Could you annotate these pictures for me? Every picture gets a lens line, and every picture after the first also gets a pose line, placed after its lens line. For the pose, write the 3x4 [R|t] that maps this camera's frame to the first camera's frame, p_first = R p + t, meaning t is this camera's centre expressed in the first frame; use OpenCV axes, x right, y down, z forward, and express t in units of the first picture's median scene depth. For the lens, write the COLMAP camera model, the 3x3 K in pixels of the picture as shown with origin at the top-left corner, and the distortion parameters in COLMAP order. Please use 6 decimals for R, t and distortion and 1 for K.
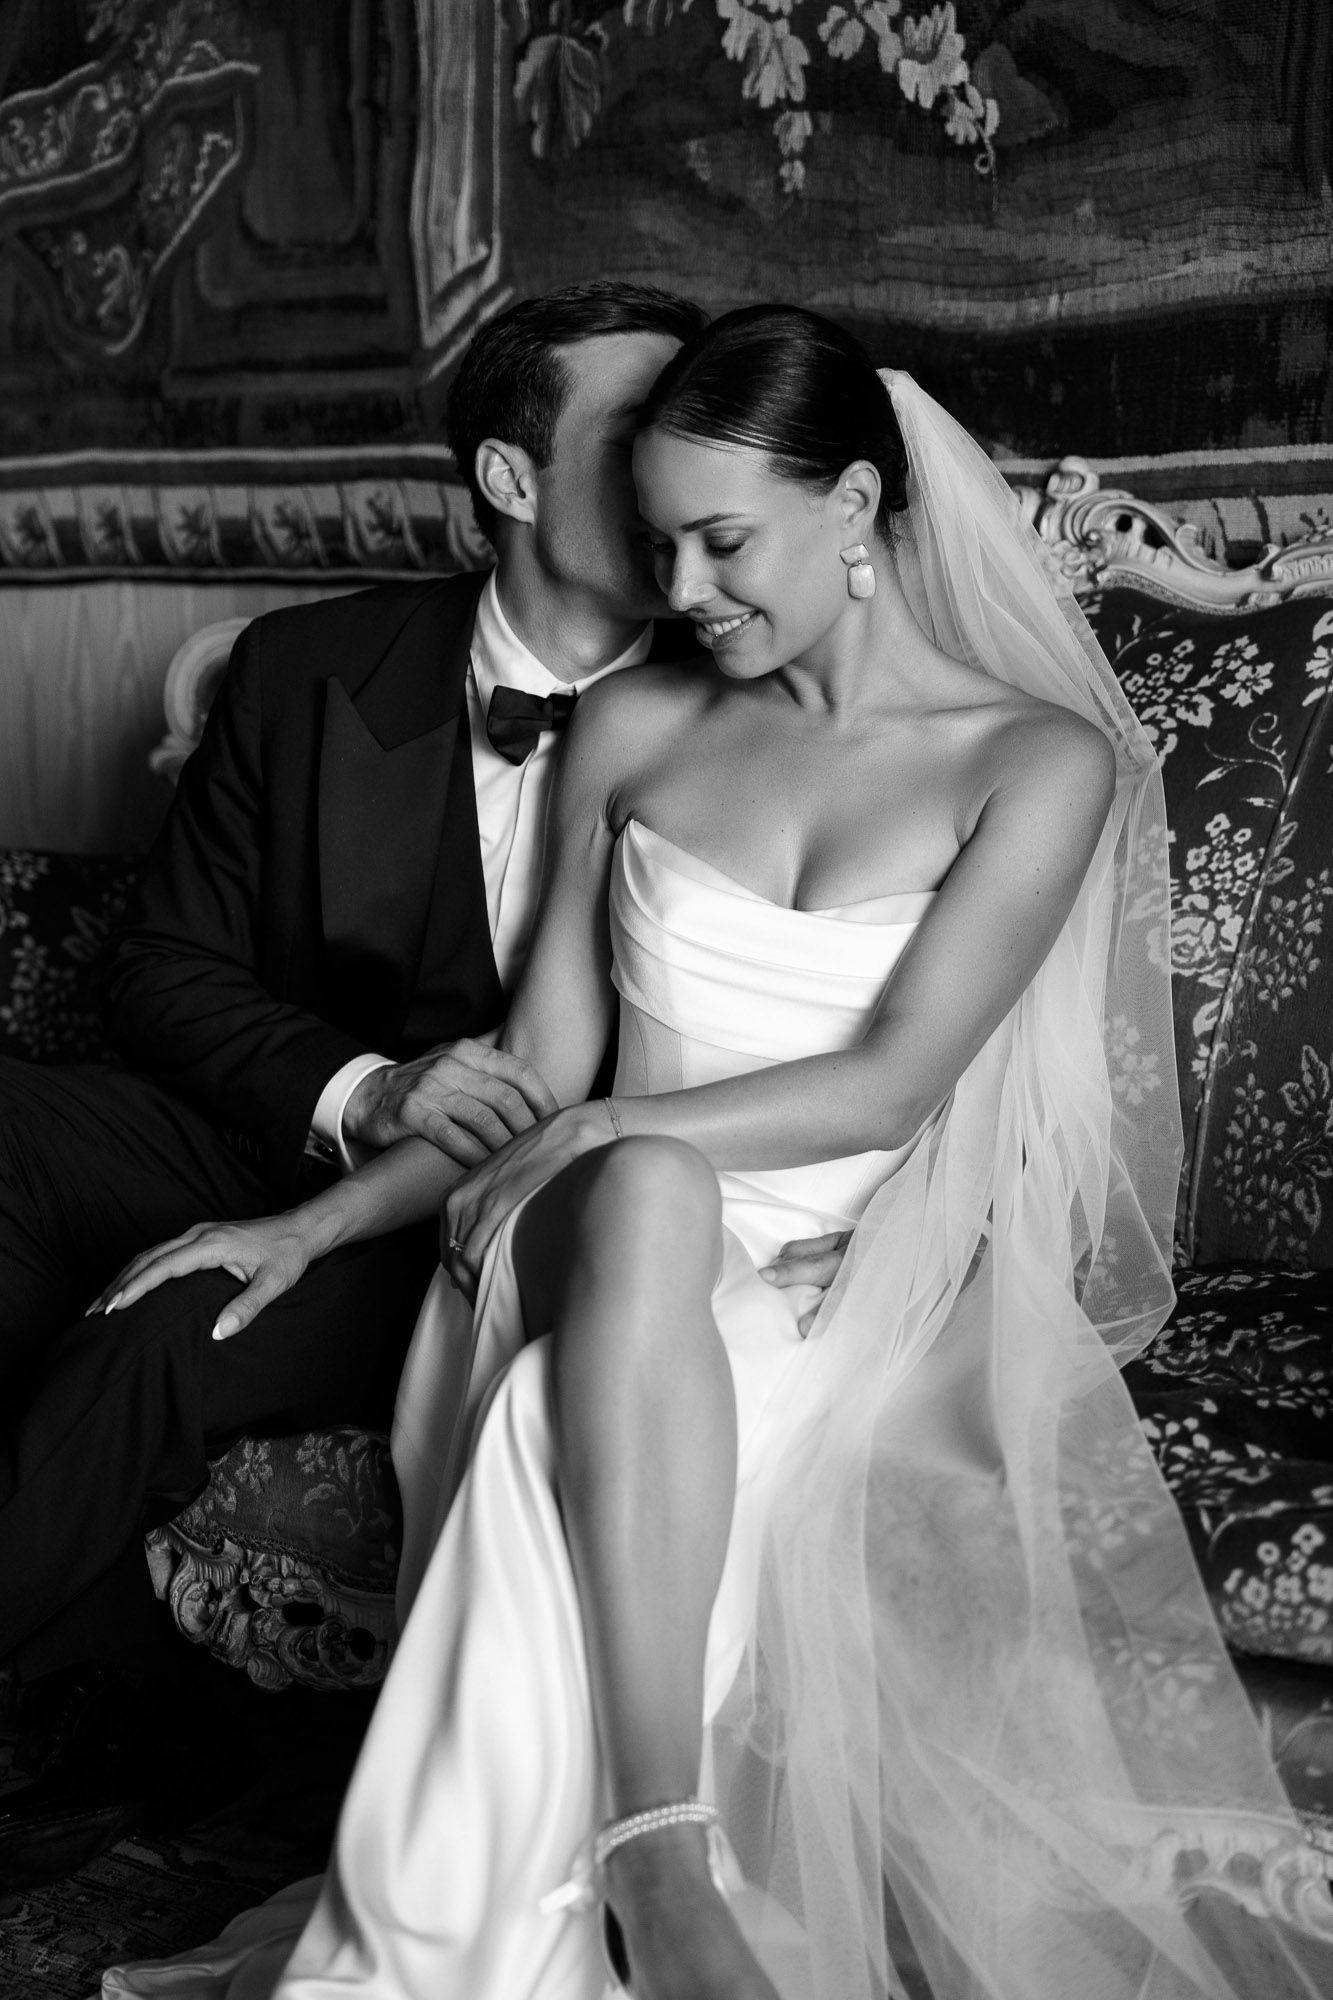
lens RADIAL K [[3839.9, 0, 670.7], [0, 3839.9, 1004.7], [0, 0, 1]] dist [0.280502, 0.000000]
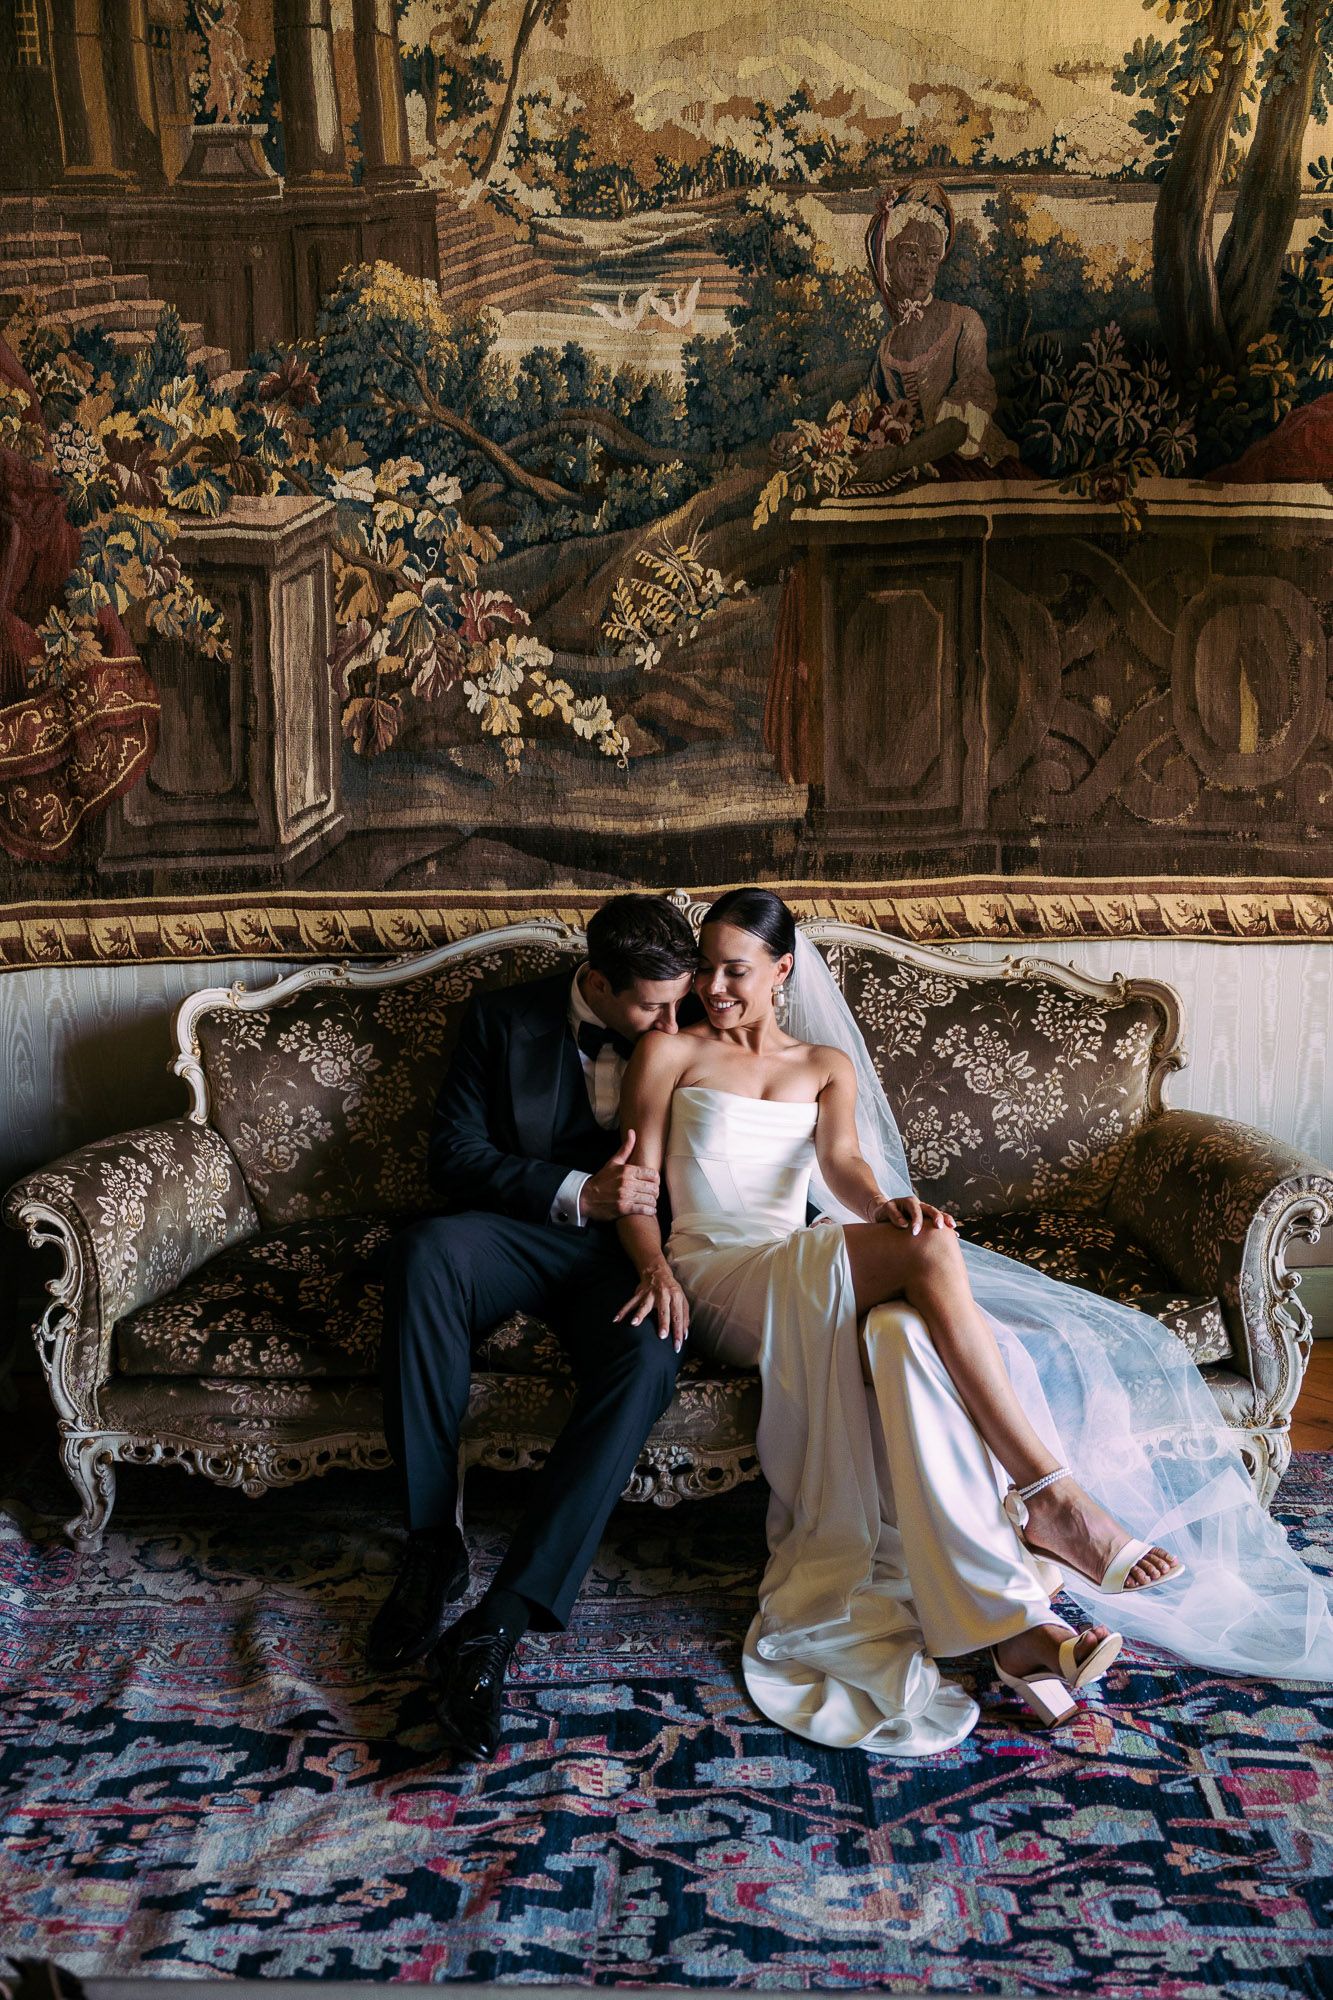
lens RADIAL K [[1925.2, 0, 673.7], [0, 1925.2, 993.0], [0, 0, 1]] dist [-0.011882, 0.000000]
pose [[0.733833, -0.131457, 0.666490, -0.701208], [0.113861, 0.991020, 0.070101, -0.166829], [-0.669720, 0.024445, 0.742211, 0.154624]]
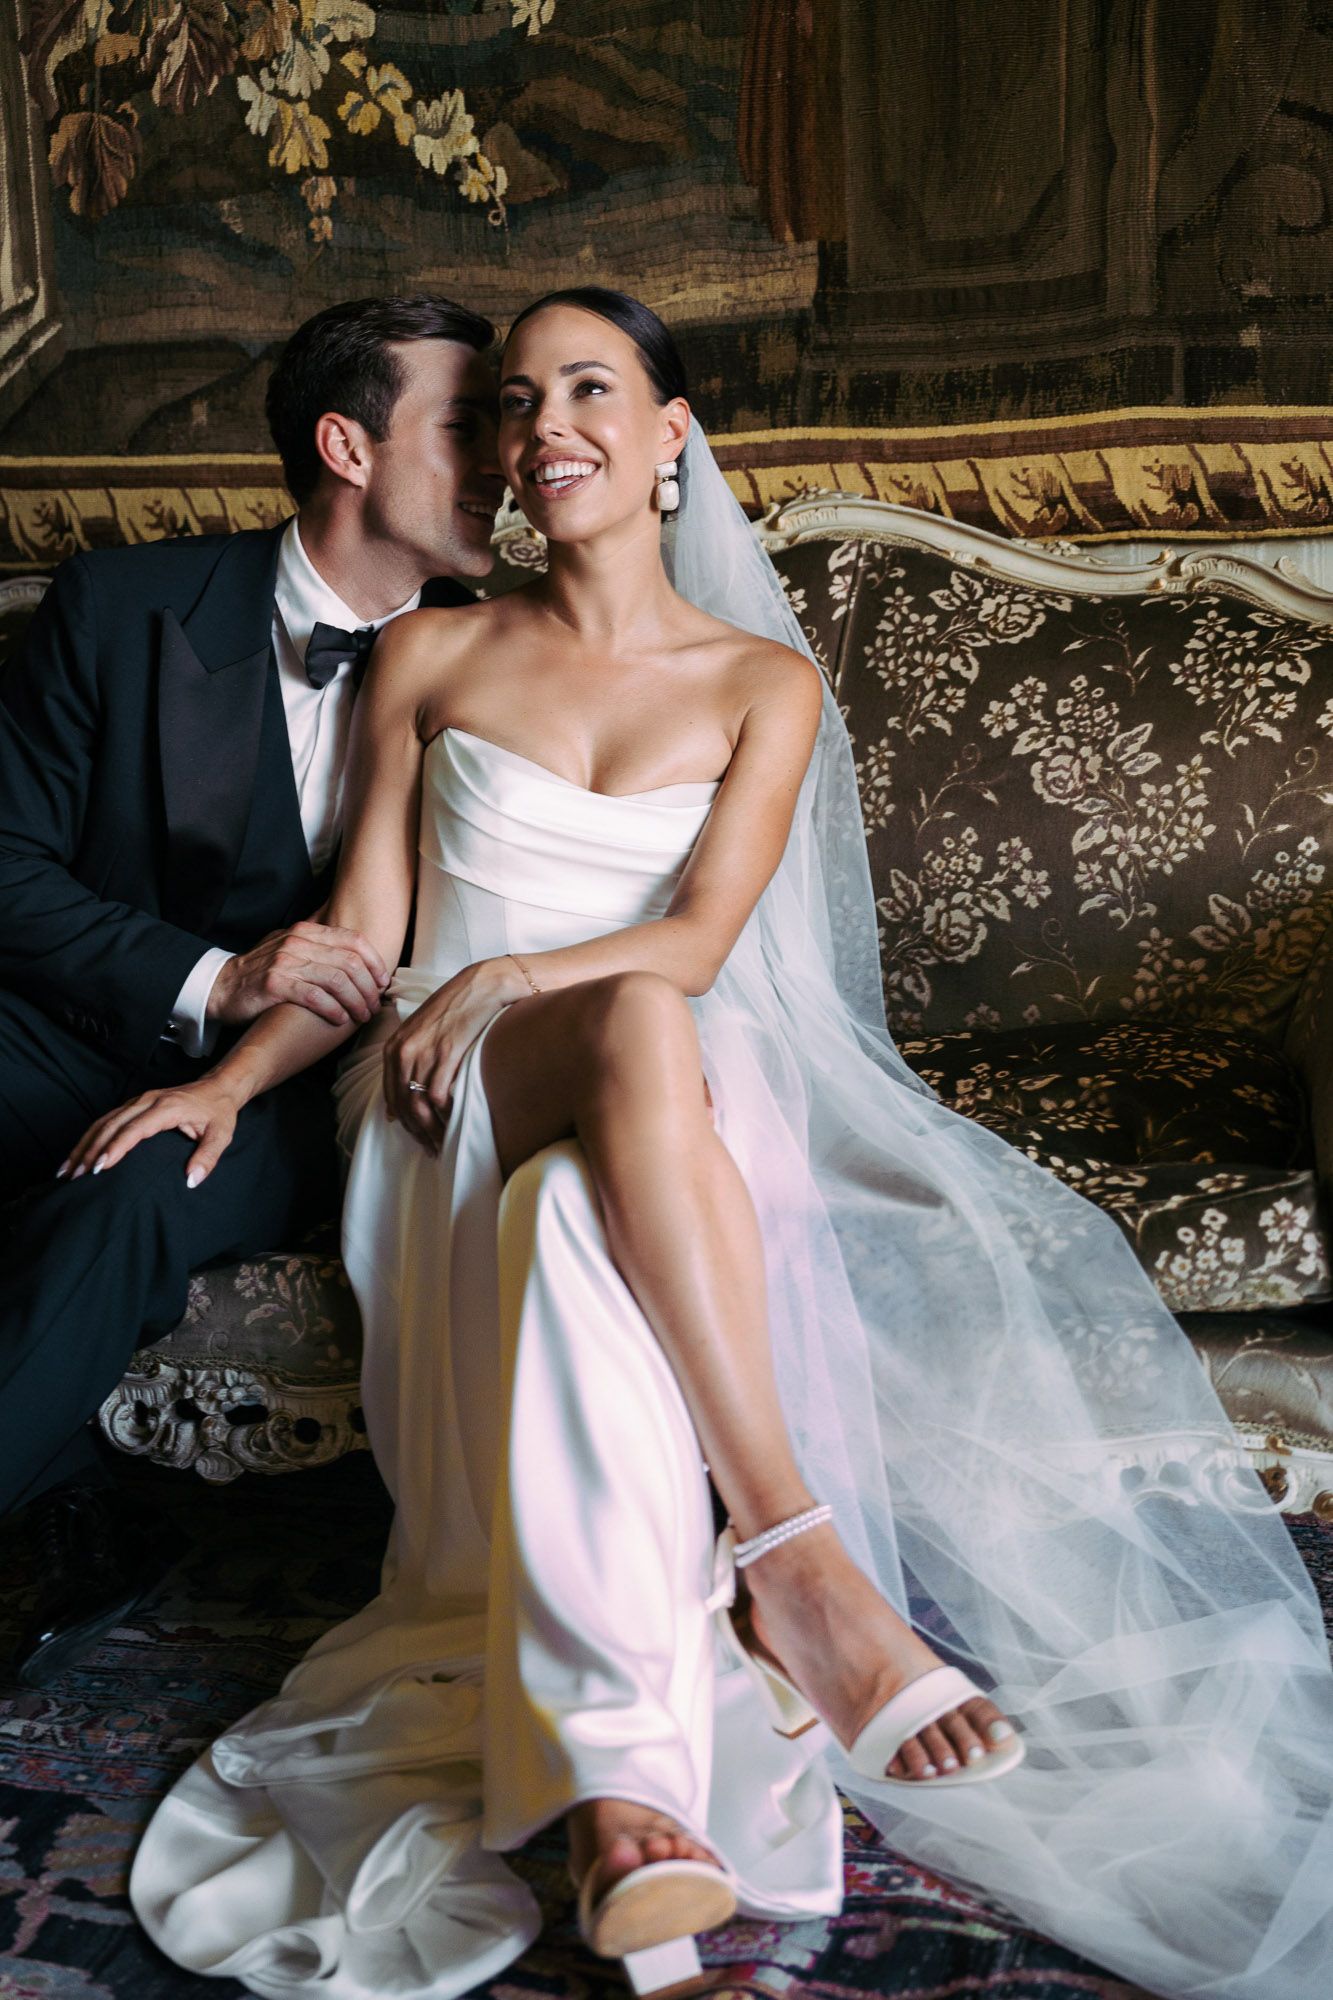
lens RADIAL K [[2551.4, 0, 665.7], [0, 2551.4, 998.0], [0, 0, 1]] dist [0.132240, 0.000000]
pose [[0.917510, -0.102884, 0.384175, -0.235251], [0.088531, 0.994559, 0.054914, -0.000758], [-0.387734, -0.016372, 0.921626, 0.195212]]
